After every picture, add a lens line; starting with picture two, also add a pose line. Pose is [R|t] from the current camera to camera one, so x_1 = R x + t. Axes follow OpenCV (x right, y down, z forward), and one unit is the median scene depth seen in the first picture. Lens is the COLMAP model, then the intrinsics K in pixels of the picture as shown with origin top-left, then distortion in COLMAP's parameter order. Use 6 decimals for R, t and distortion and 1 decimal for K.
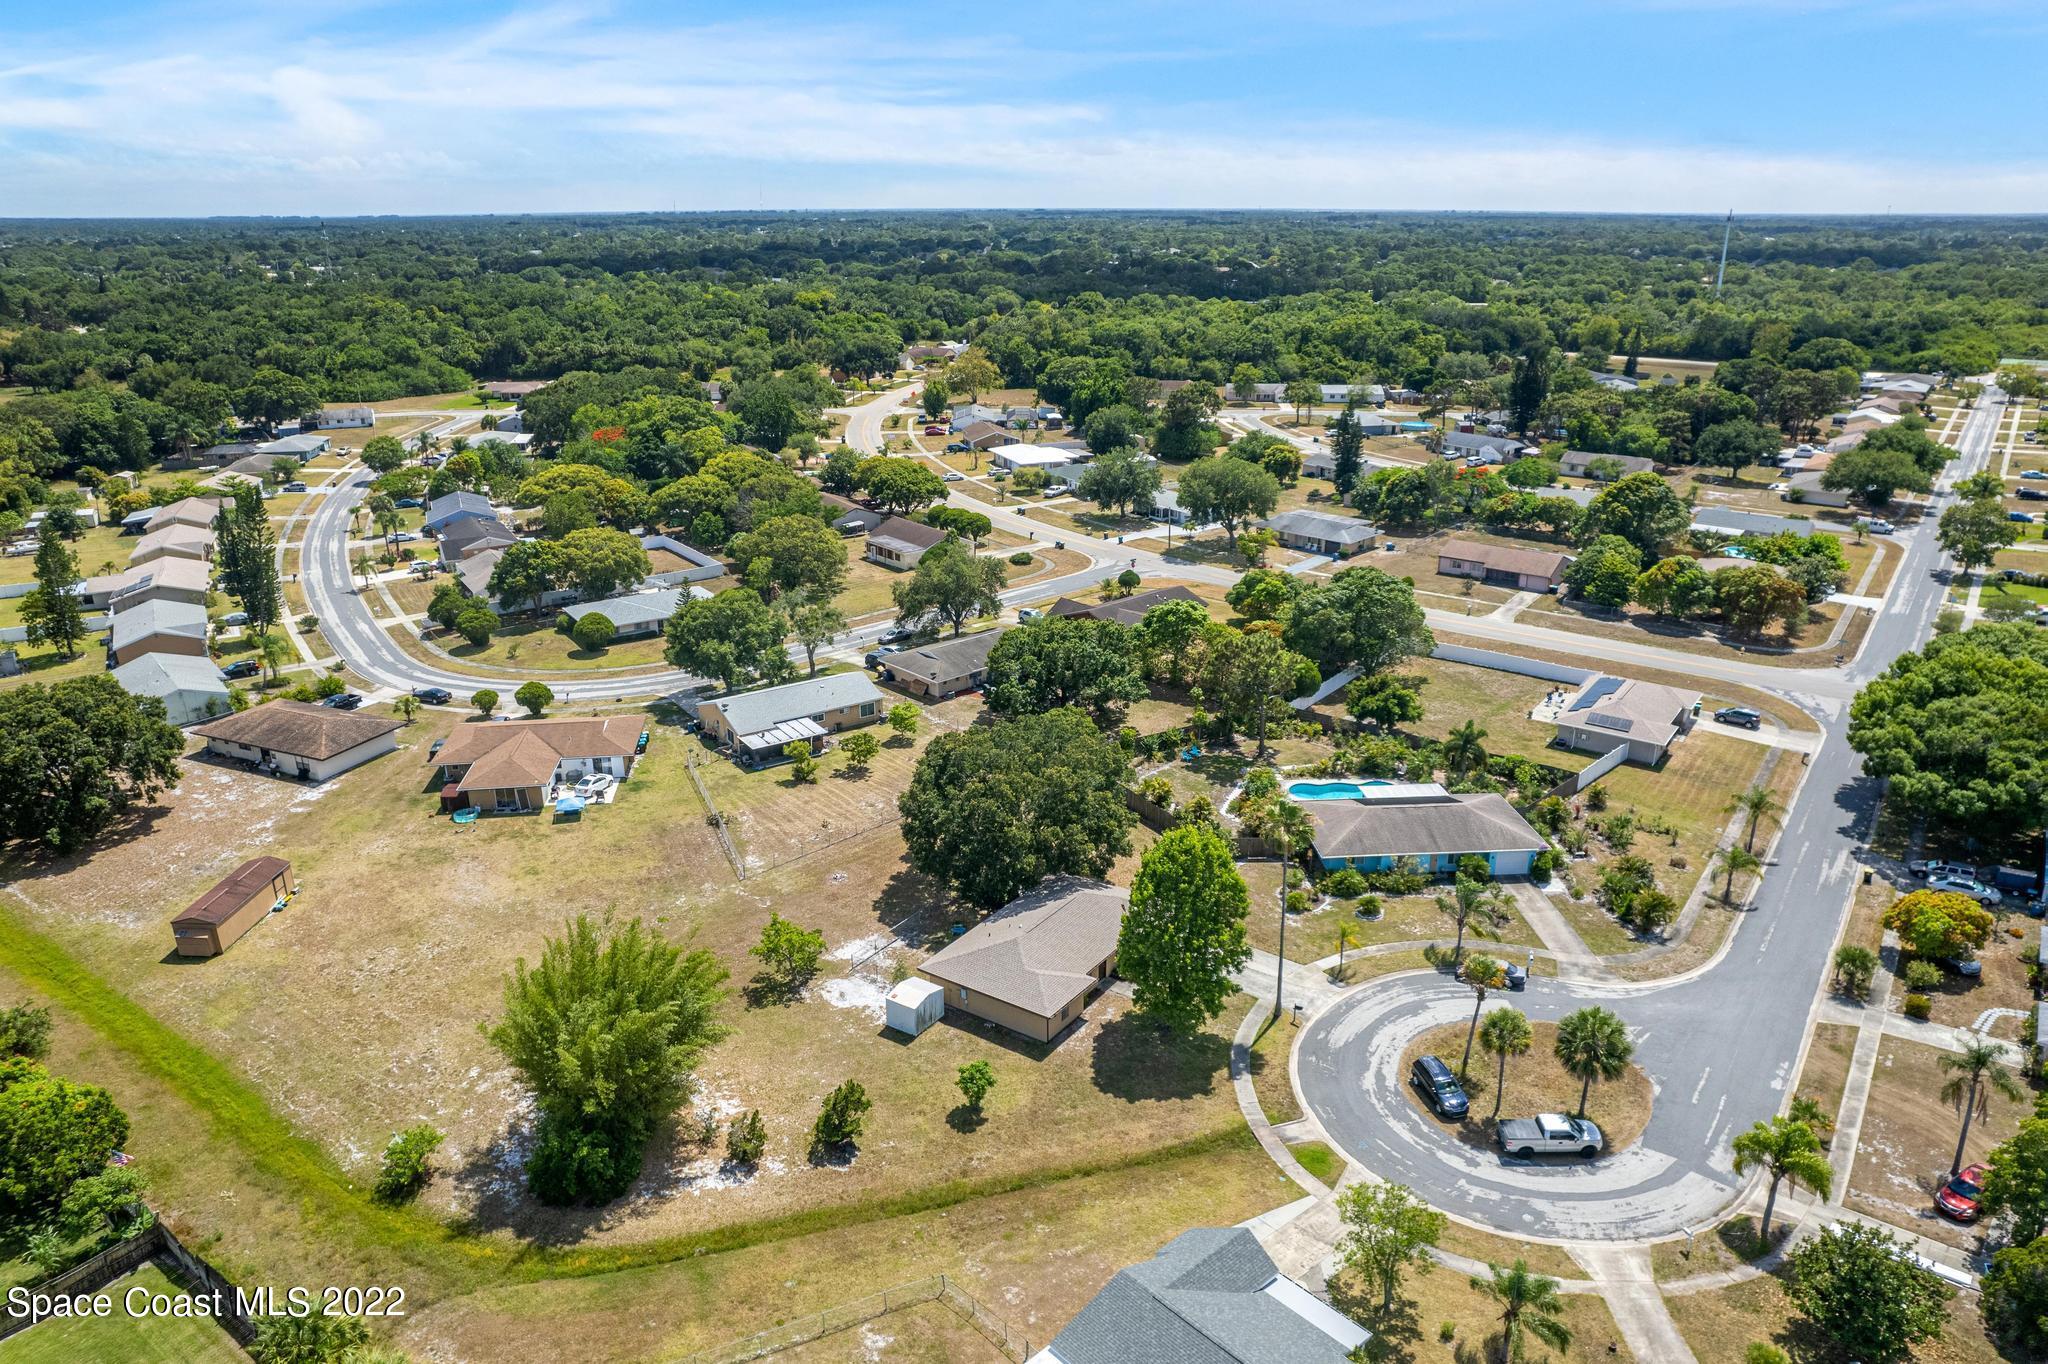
lens RADIAL K [[1396.2, 0, 1021.9], [0, 1396.2, 710.9], [0, 0, 1]] dist [-0.067867, 0.051224]
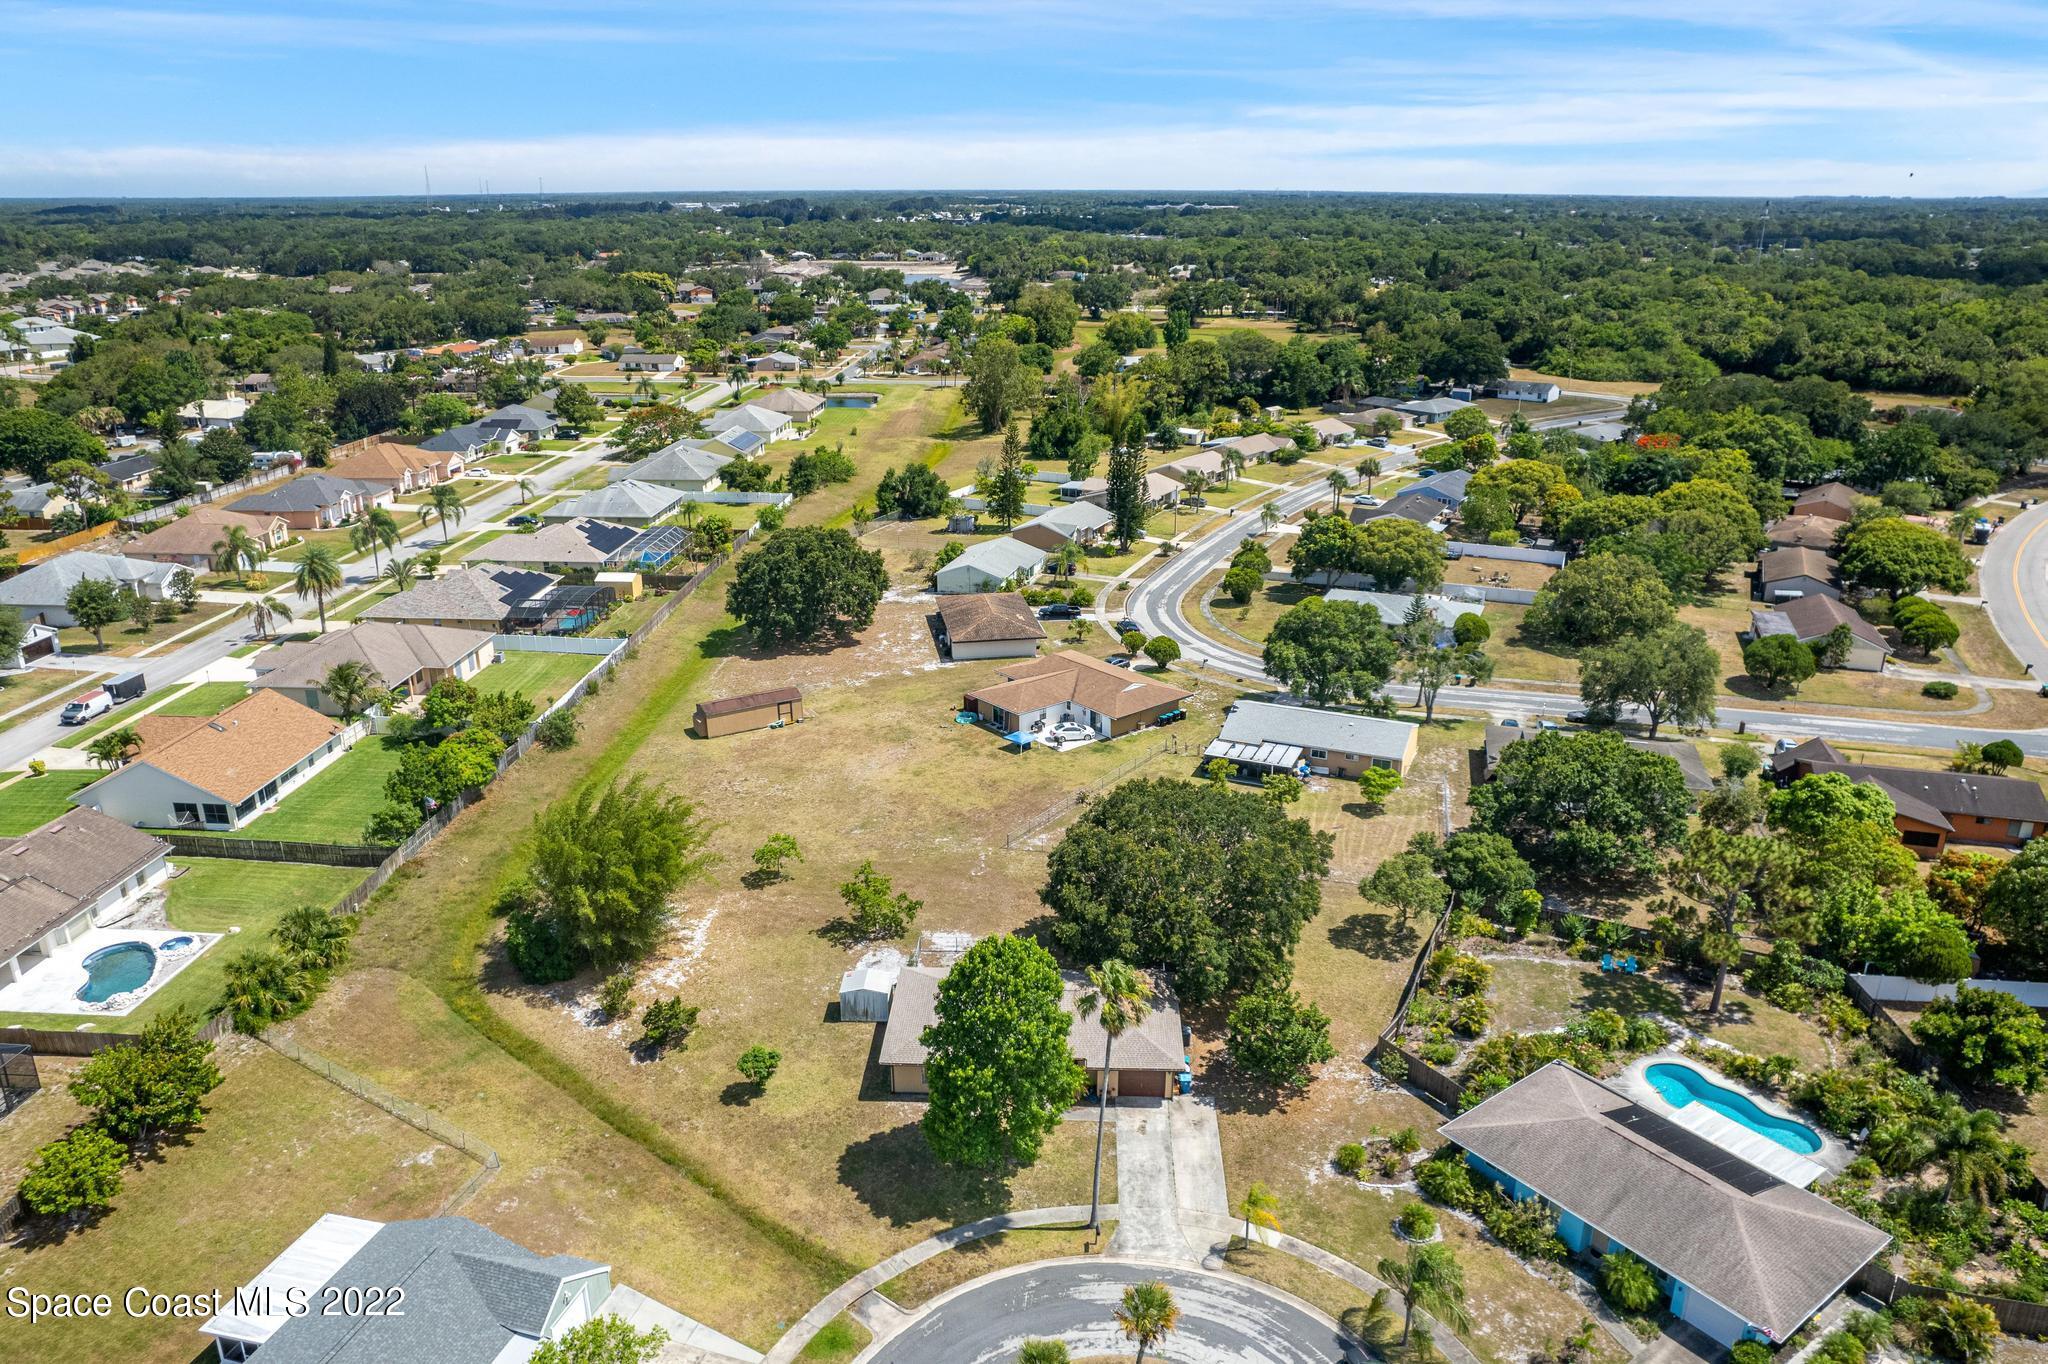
lens RADIAL K [[1425.9, 0, 1024.0], [0, 1425.9, 682.0], [0, 0, 1]] dist [-0.065514, 0.045280]
pose [[0.537365, 0.282282, -0.794705, 0.656575], [-0.294181, 0.945872, 0.137057, -0.152377], [0.790378, 0.160137, 0.591320, 0.428071]]
